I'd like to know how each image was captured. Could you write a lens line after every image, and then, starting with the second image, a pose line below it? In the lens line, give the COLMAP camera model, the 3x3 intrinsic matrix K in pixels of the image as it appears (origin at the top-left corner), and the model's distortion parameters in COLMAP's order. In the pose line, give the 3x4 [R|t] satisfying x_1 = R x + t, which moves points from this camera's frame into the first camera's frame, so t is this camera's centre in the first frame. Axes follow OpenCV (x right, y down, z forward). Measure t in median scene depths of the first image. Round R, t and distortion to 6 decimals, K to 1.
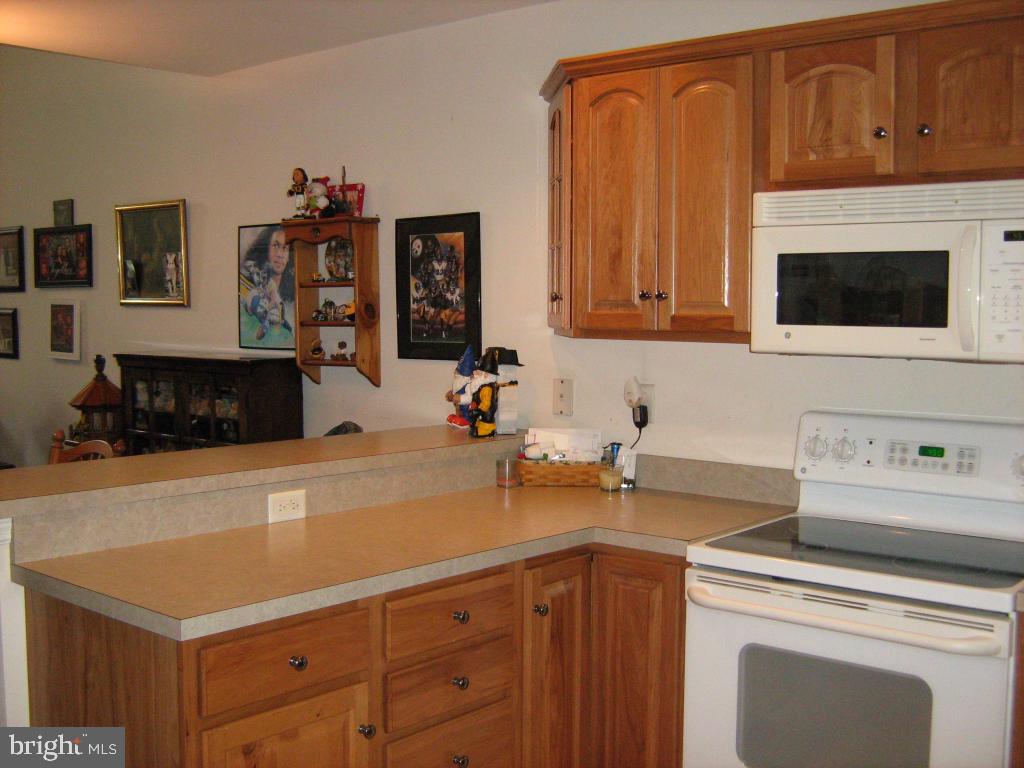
lens RADIAL K [[1176.2, 0, 512.0], [0, 1176.2, 384.0], [0, 0, 1]] dist [-0.122921, 0.087358]
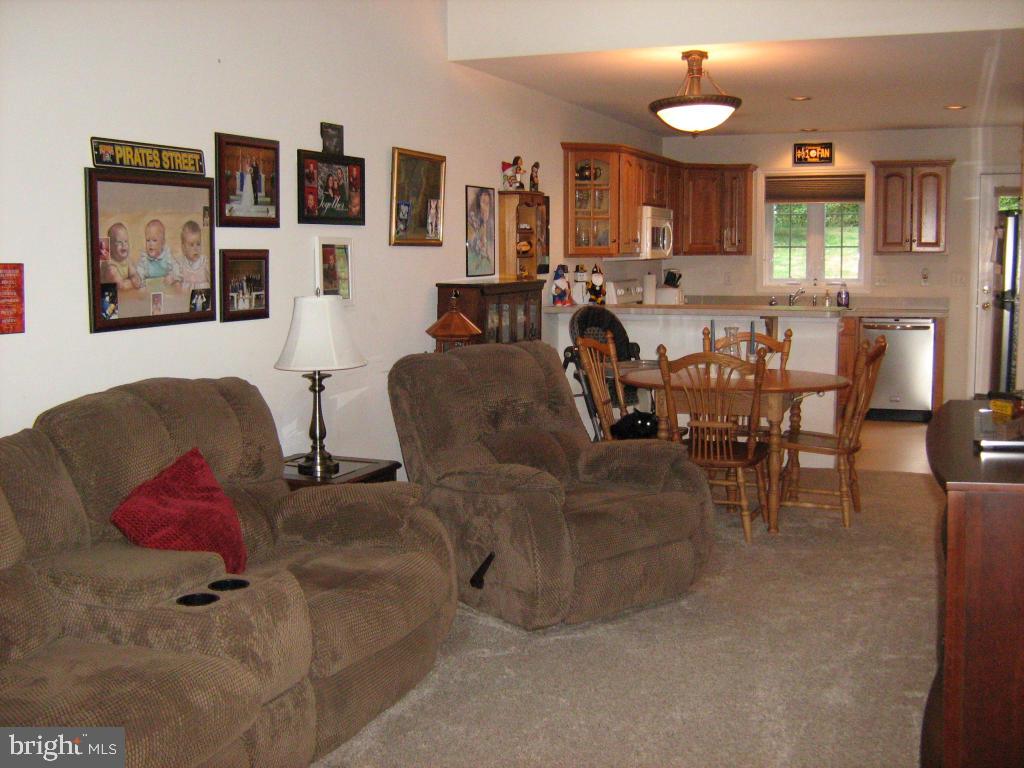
lens RADIAL K [[1176.2, 0, 512.0], [0, 1176.2, 384.0], [0, 0, 1]] dist [-0.122921, 0.087358]
pose [[-0.333816, -0.110916, 0.936090, -1.544803], [0.068010, 0.987631, 0.141276, -0.097450], [-0.940182, 0.110824, -0.322143, 1.420966]]
